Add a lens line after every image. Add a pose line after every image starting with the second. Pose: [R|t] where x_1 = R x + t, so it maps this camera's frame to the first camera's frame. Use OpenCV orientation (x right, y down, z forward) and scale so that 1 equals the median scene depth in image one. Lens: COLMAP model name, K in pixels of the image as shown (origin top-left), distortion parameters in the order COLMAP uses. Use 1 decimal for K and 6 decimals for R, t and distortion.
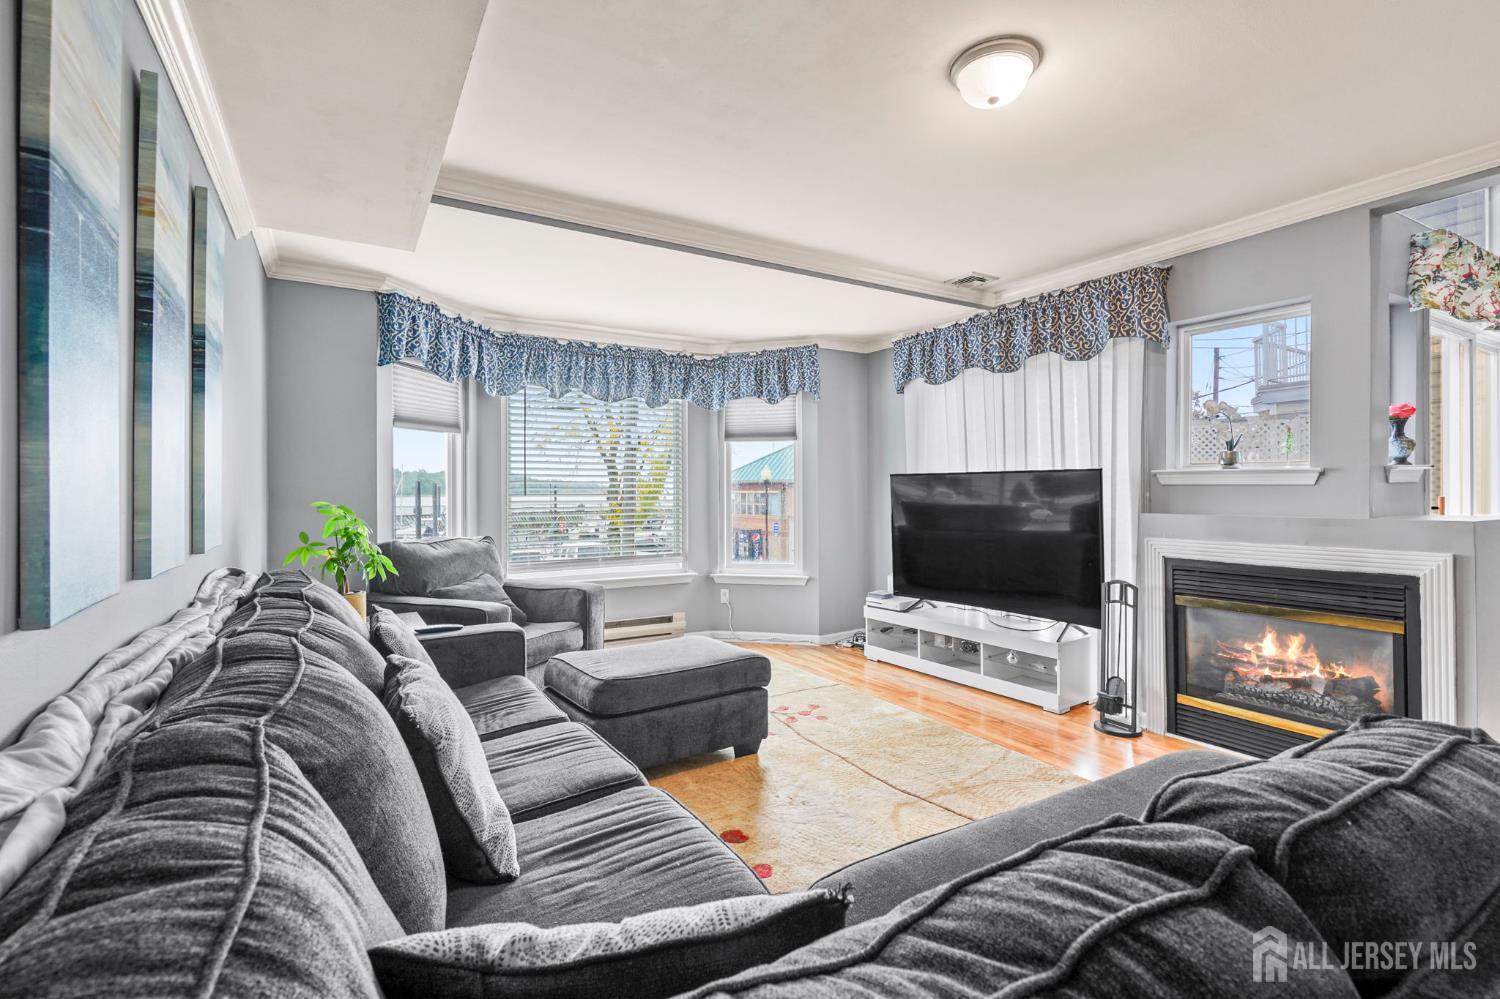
lens RADIAL K [[674.6, 0, 756.2], [0, 674.6, 485.2], [0, 0, 1]] dist [0.002660, -0.000540]
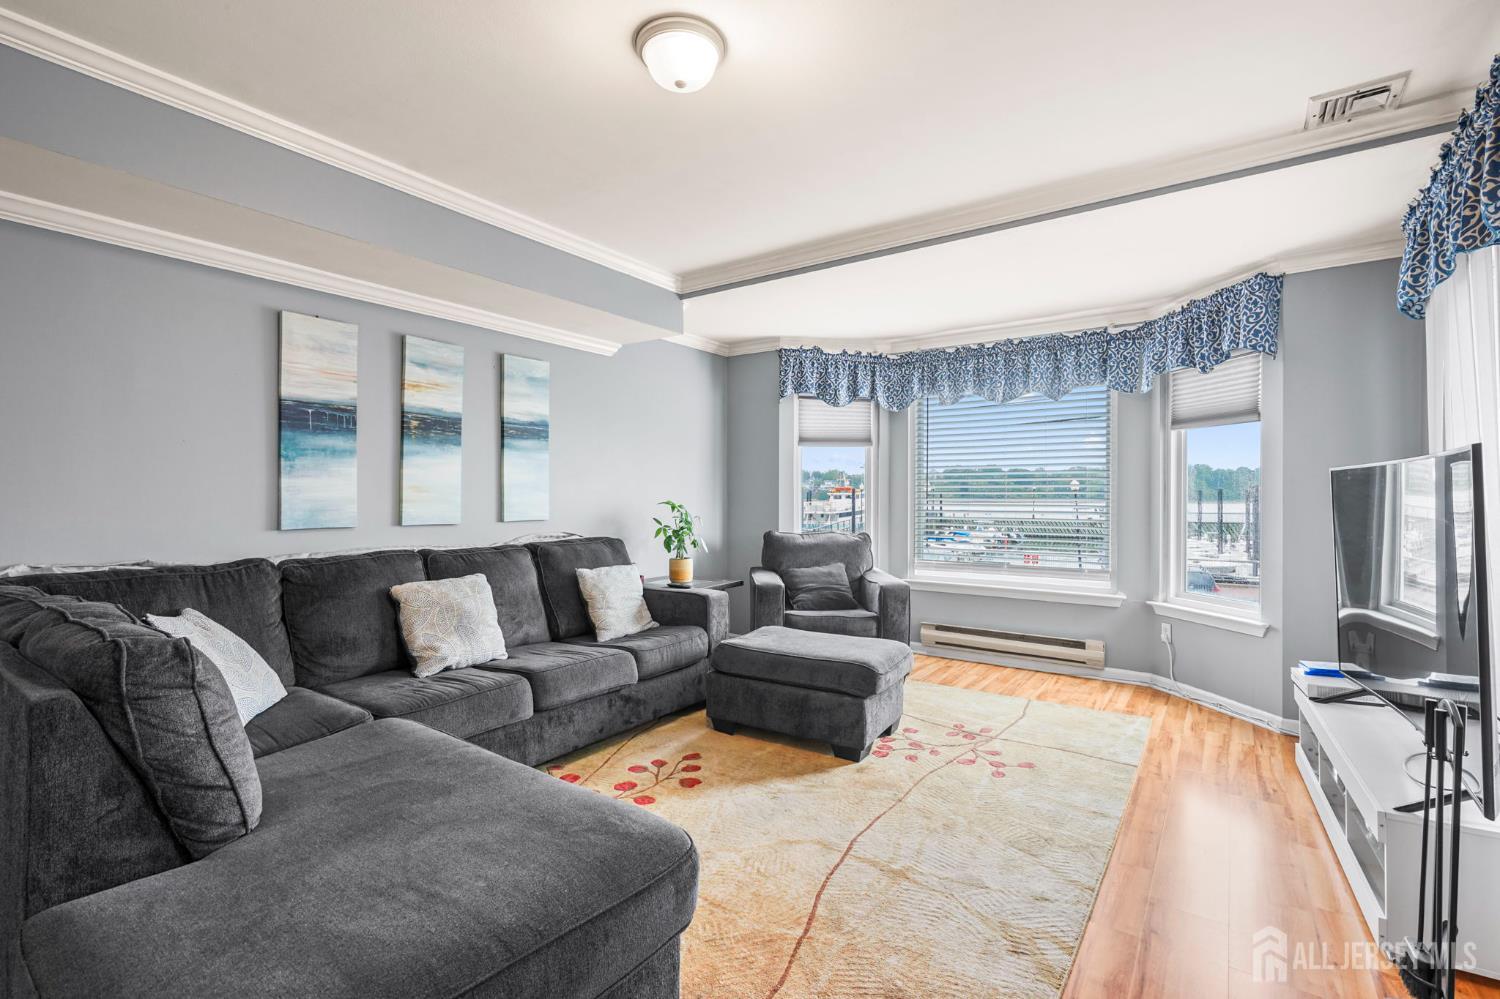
lens RADIAL K [[674.6, 0, 747.4], [0, 674.6, 494.4], [0, 0, 1]] dist [0.002660, -0.000540]
pose [[0.411389, 0.001797, -0.911458, 0.531354], [0.002812, 0.999991, 0.003241, 0.004303], [0.911456, -0.003897, 0.411380, 0.294194]]
